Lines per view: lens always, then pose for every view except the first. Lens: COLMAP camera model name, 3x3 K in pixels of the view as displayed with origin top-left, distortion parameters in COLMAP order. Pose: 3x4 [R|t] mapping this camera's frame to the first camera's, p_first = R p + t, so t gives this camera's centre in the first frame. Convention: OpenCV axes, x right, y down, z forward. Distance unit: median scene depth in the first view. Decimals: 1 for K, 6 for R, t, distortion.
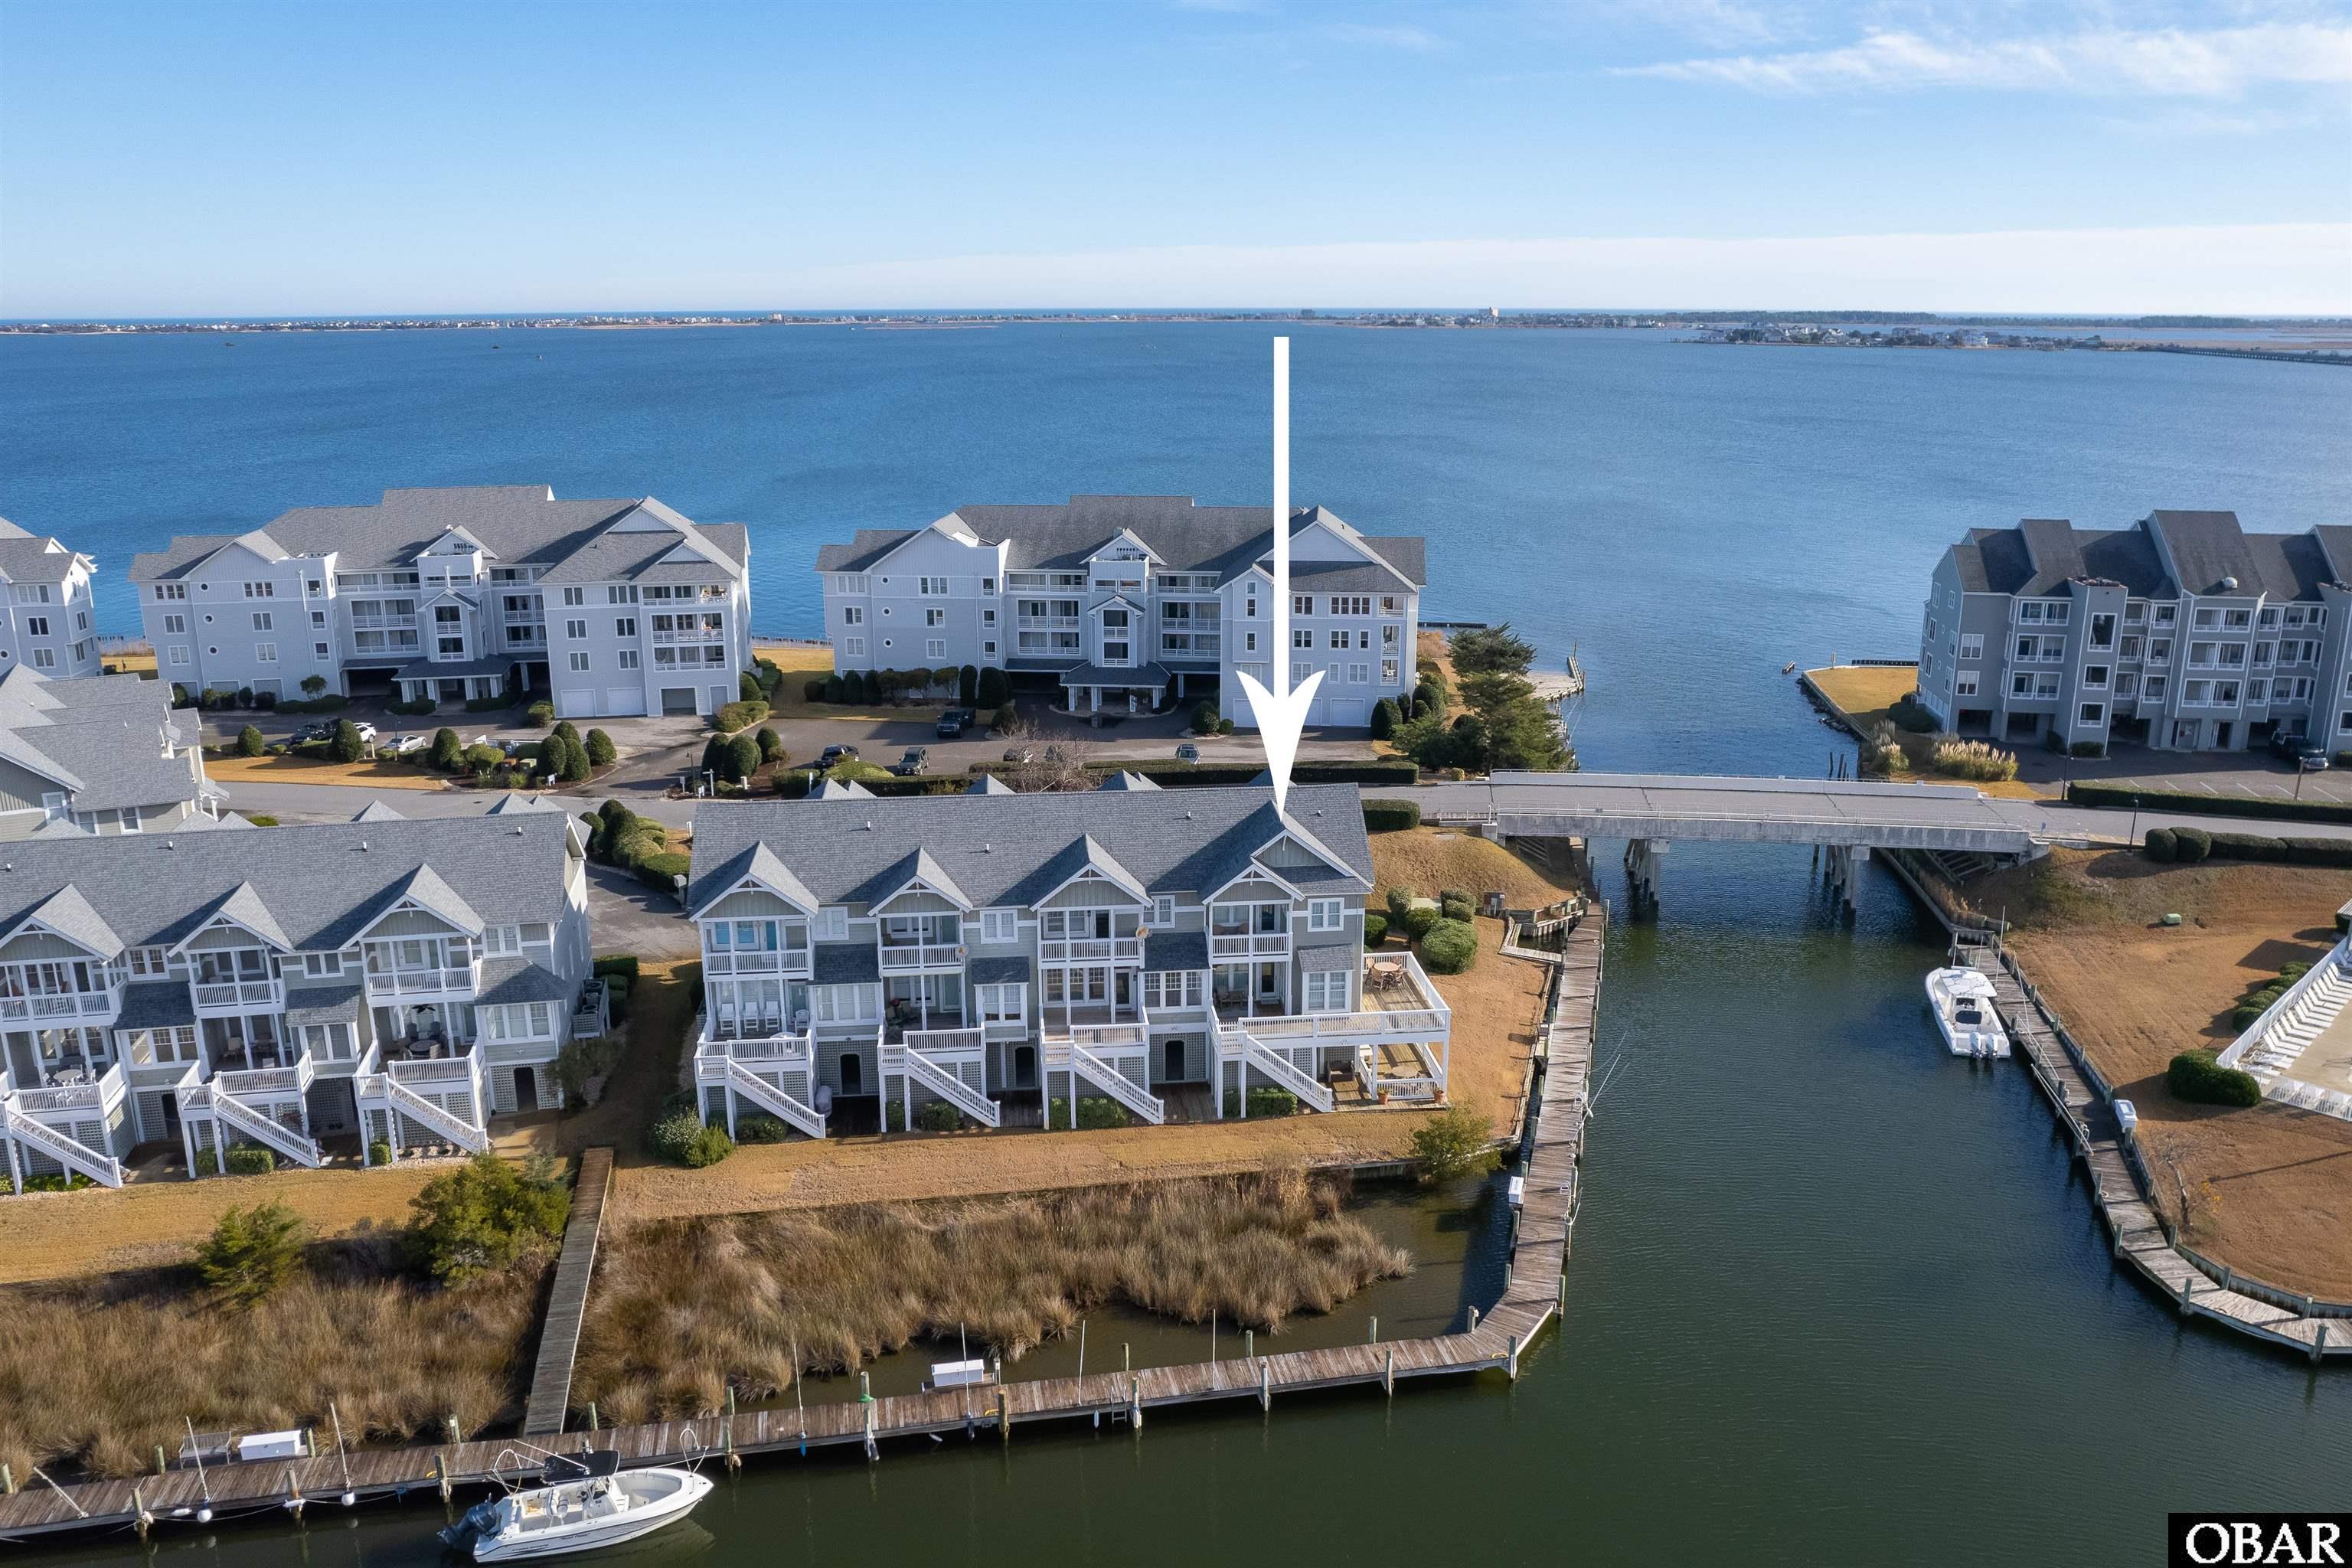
lens RADIAL K [[1812.5, 0, 1165.8], [0, 1812.5, 785.0], [0, 0, 1]] dist [-0.065966, 0.046143]
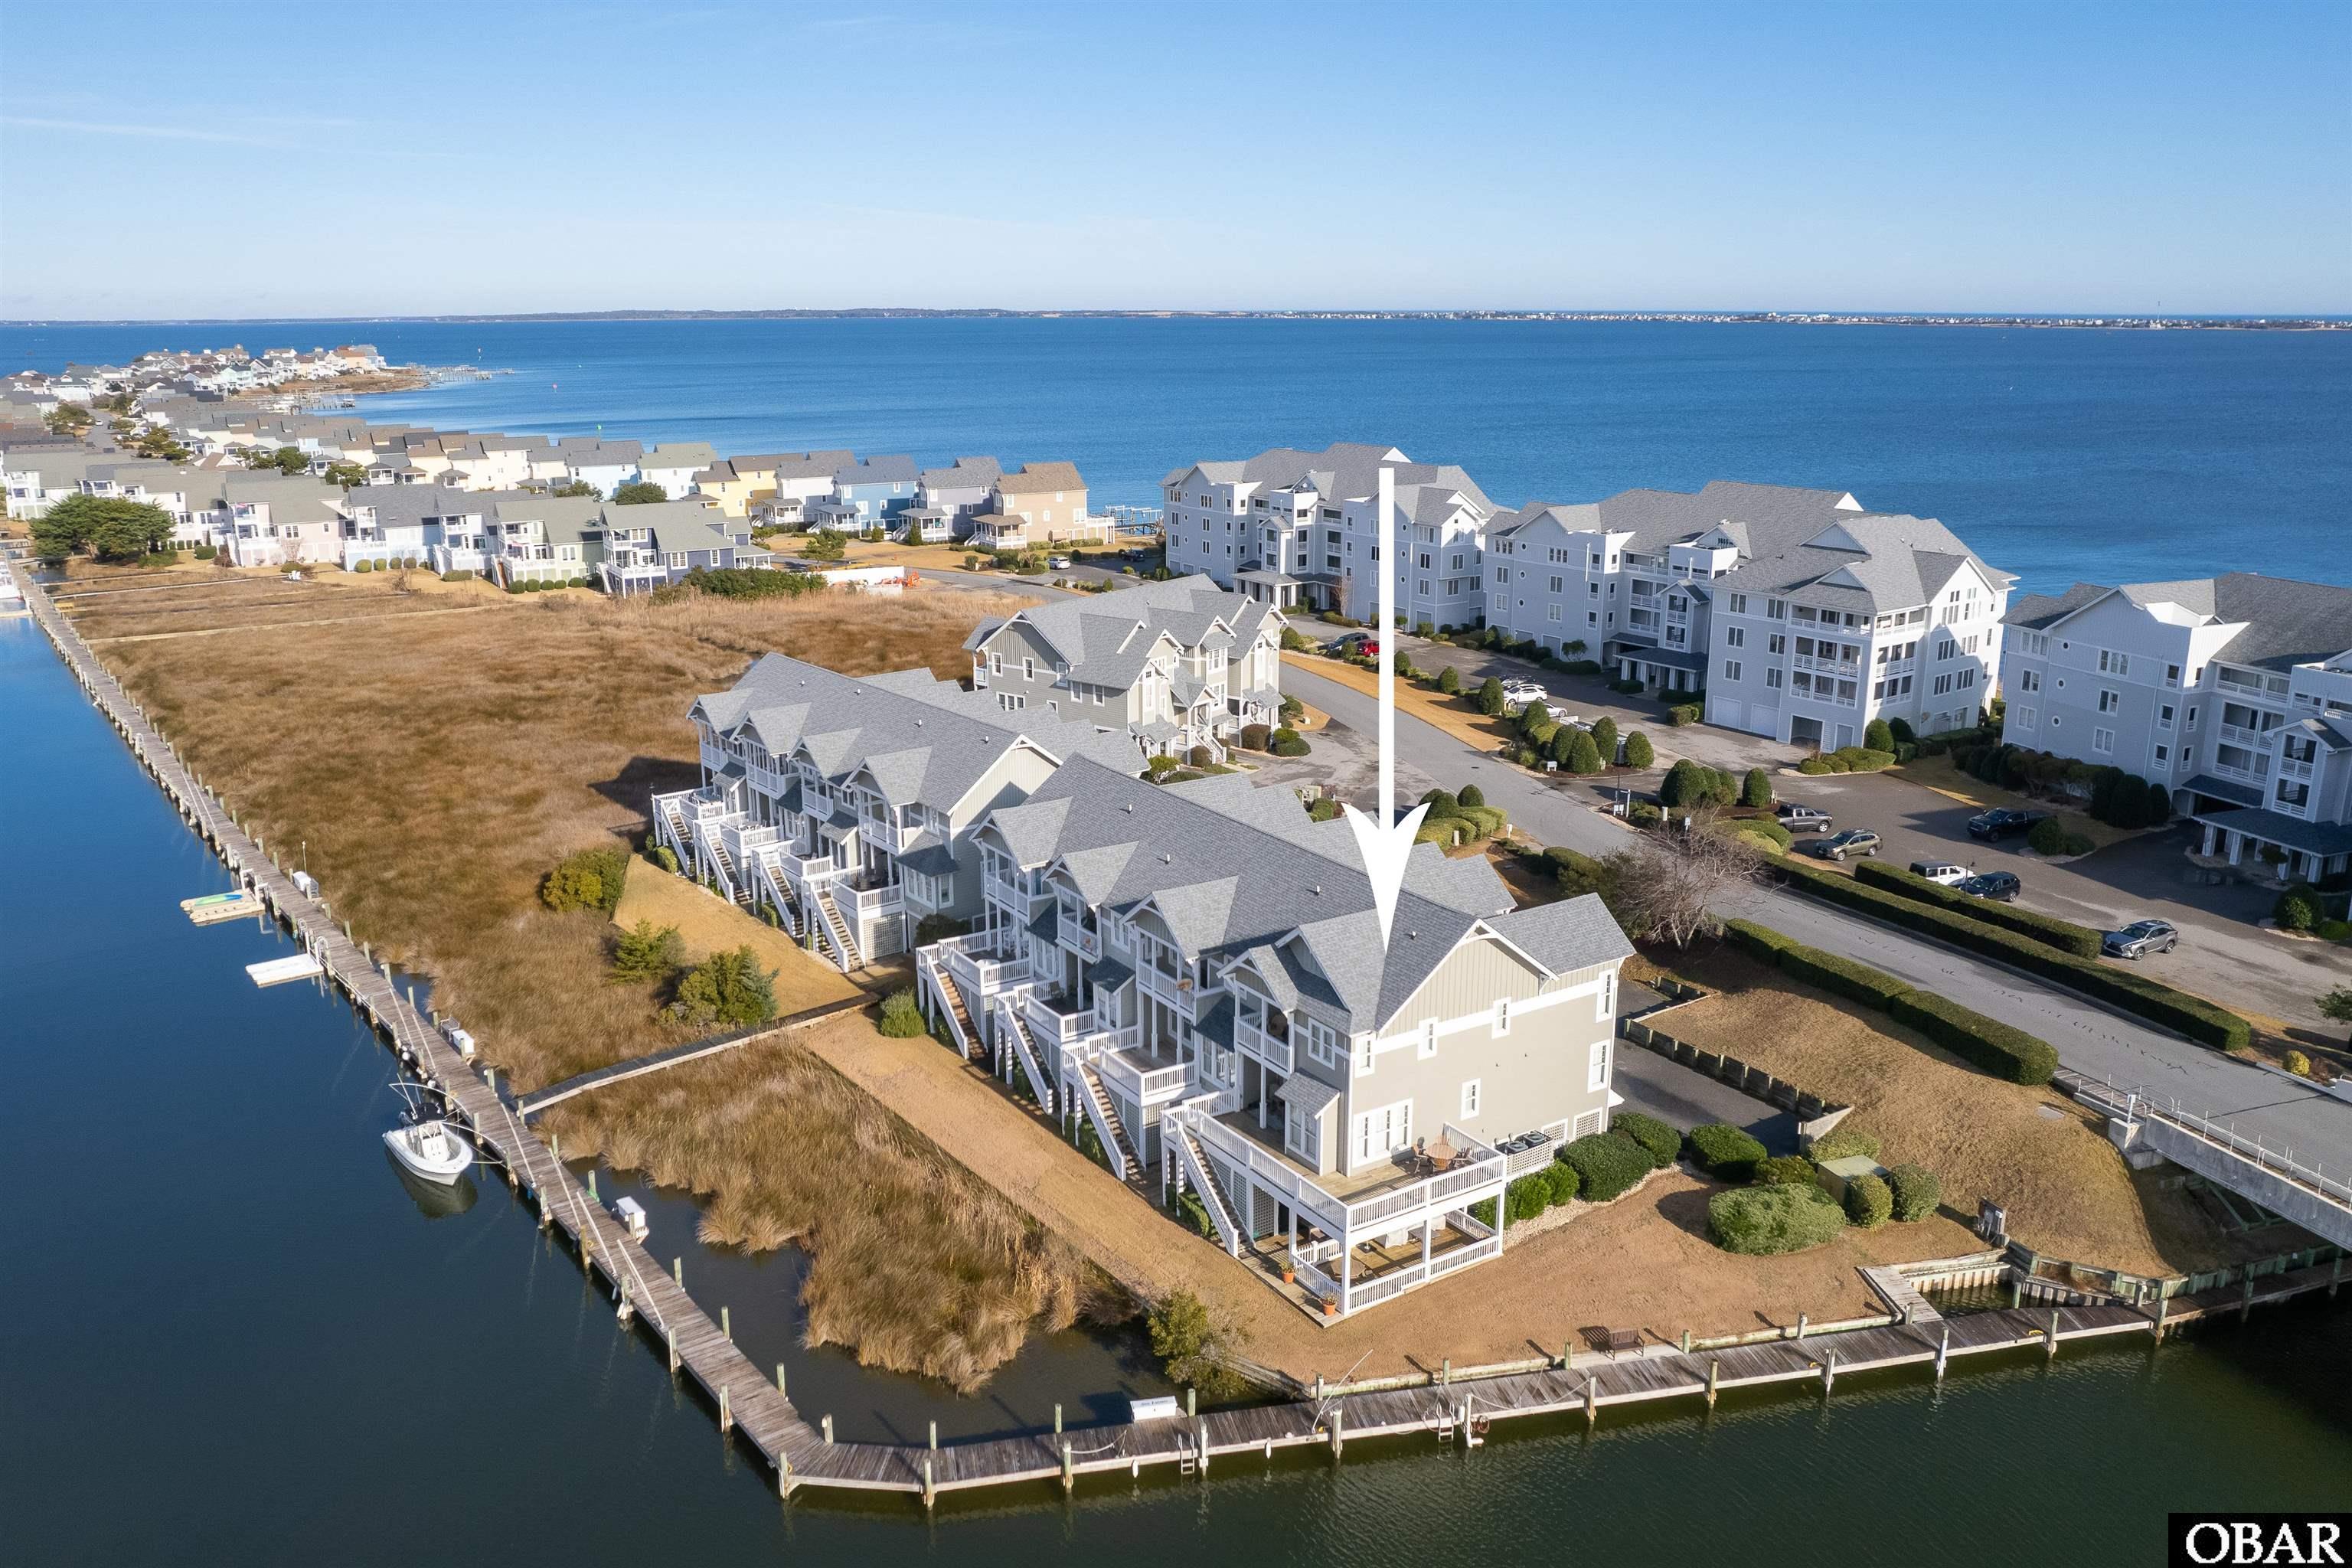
lens RADIAL K [[1812.5, 0, 1165.8], [0, 1812.5, 785.0], [0, 0, 1]] dist [-0.065966, 0.046143]
pose [[0.445321, 0.232145, -0.864753, 0.748004], [-0.230002, 0.963054, 0.140090, -0.142413], [0.865325, 0.136510, 0.482262, 0.523916]]
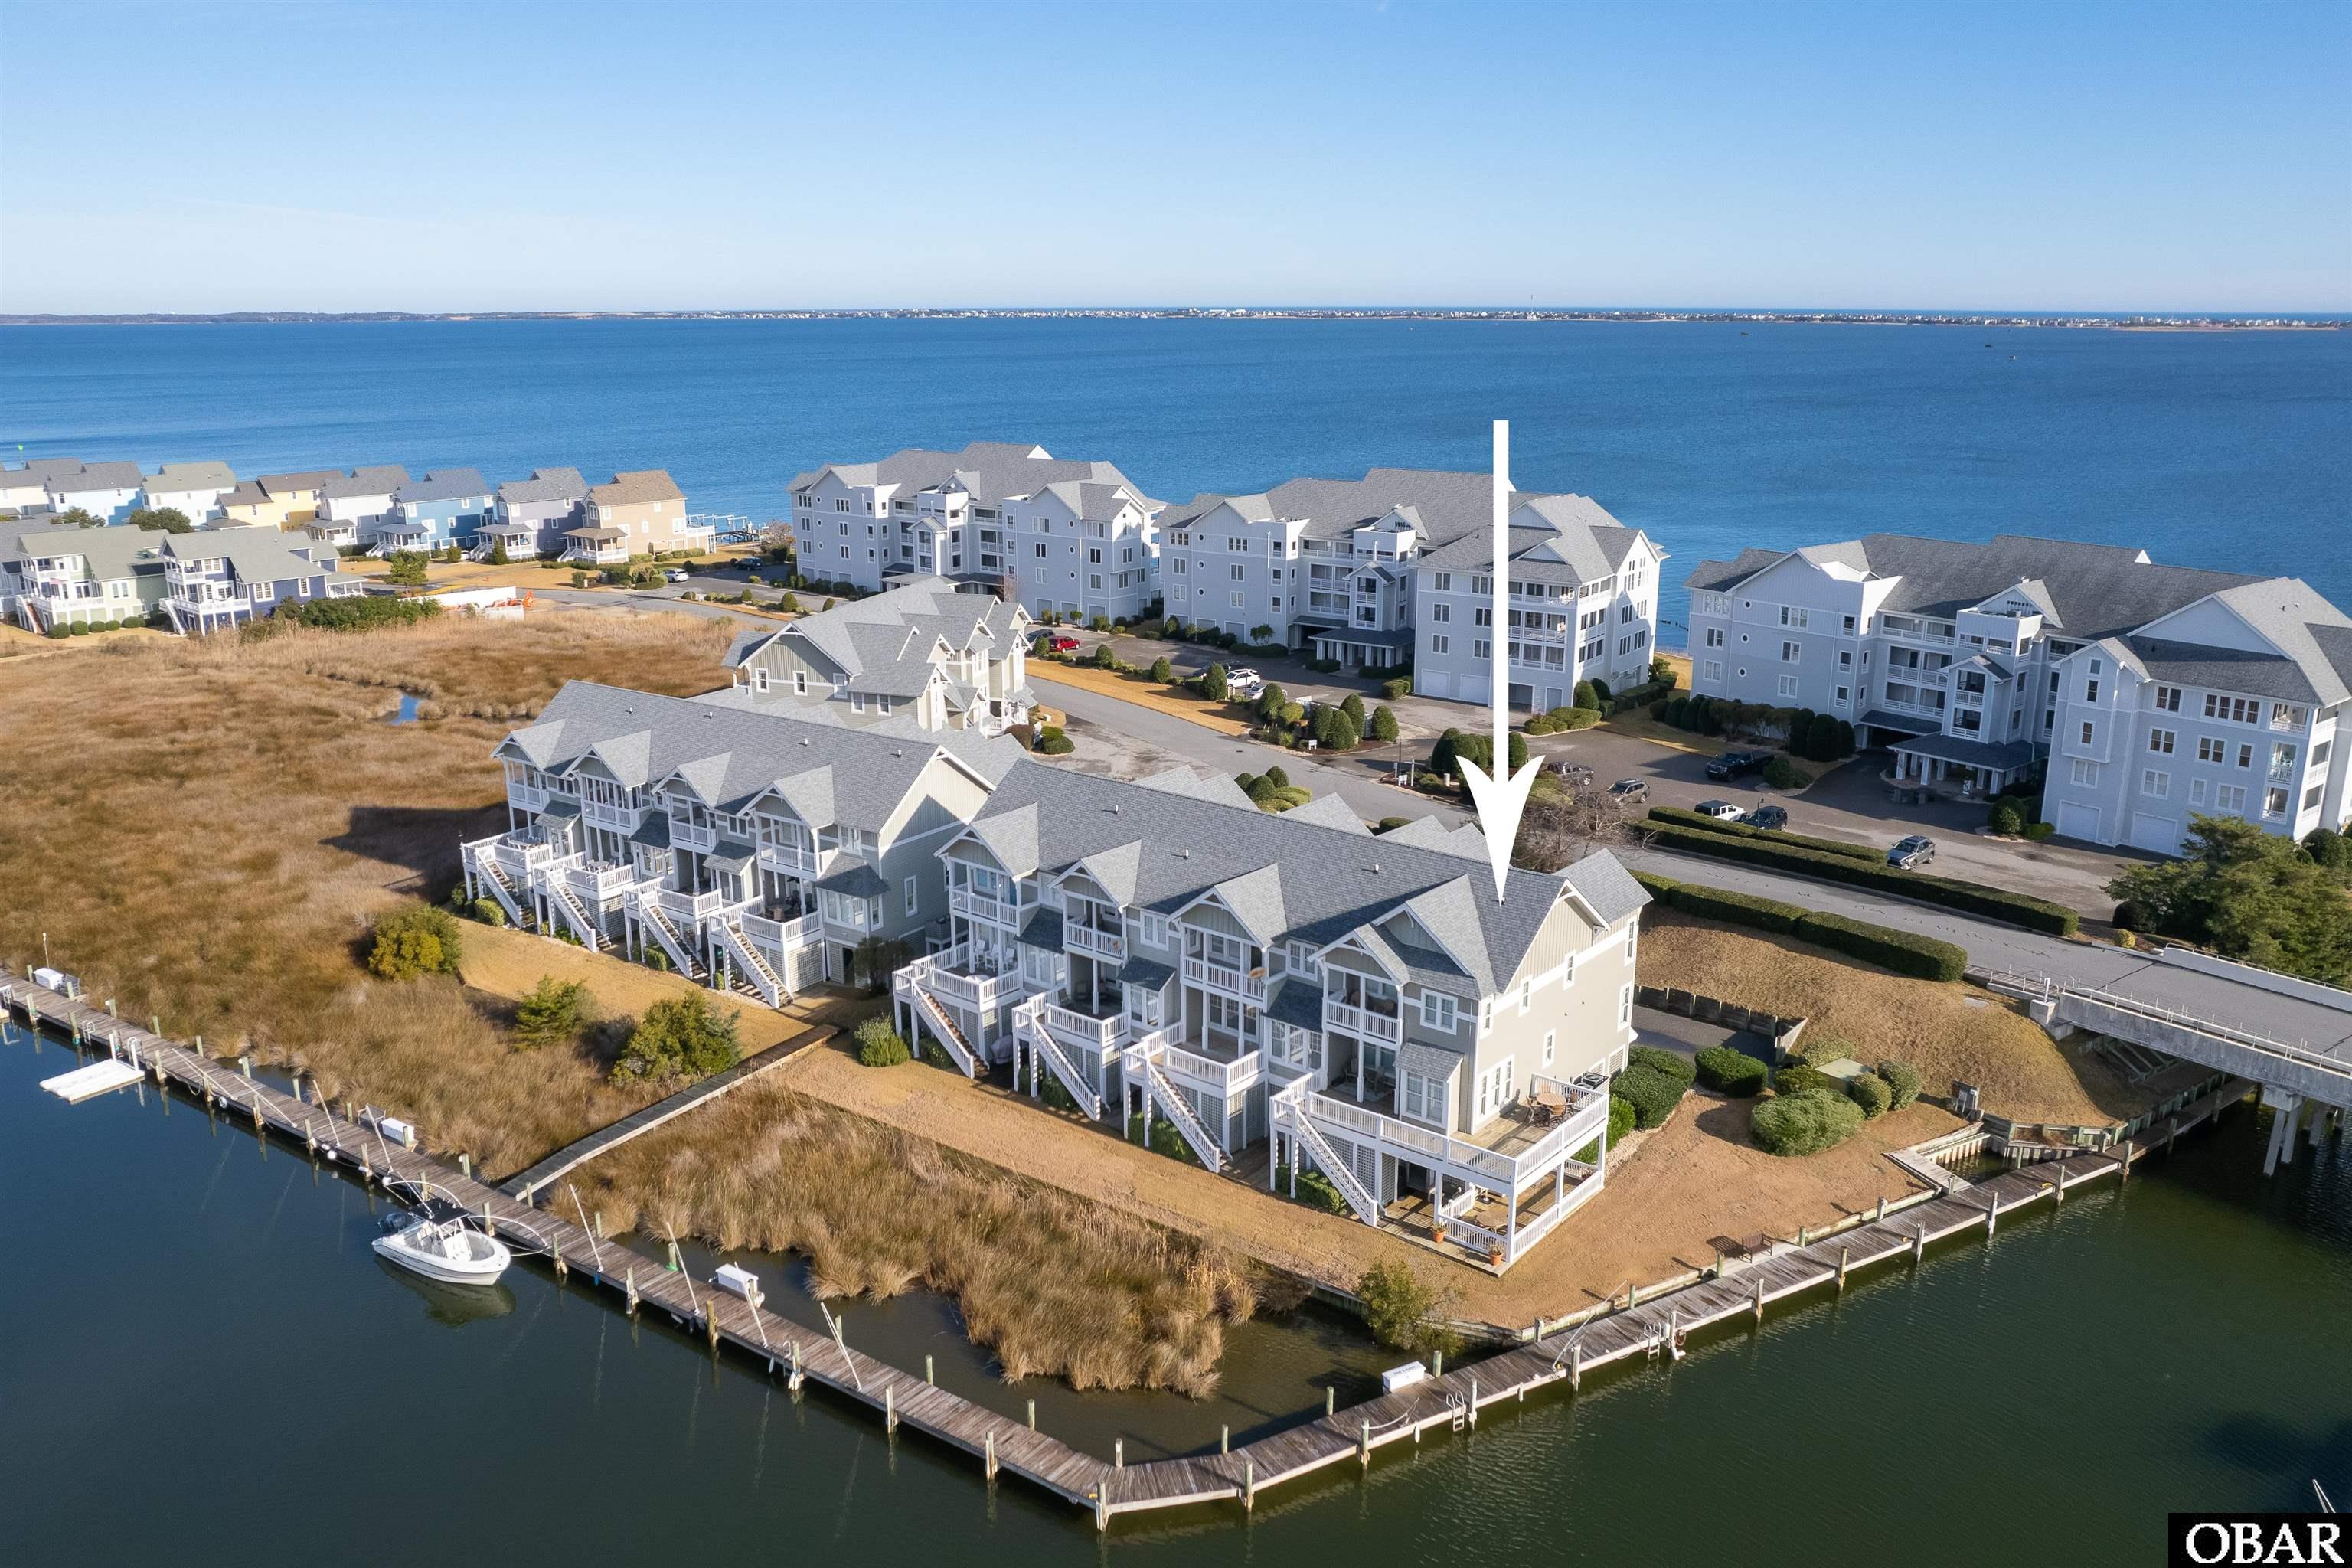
lens RADIAL K [[1812.5, 0, 1165.8], [0, 1812.5, 785.0], [0, 0, 1]] dist [-0.065966, 0.046143]
pose [[0.695158, 0.187448, -0.693988, 0.581523], [-0.185576, 0.979476, 0.078670, -0.079196], [0.694491, 0.074100, 0.715676, 0.279833]]
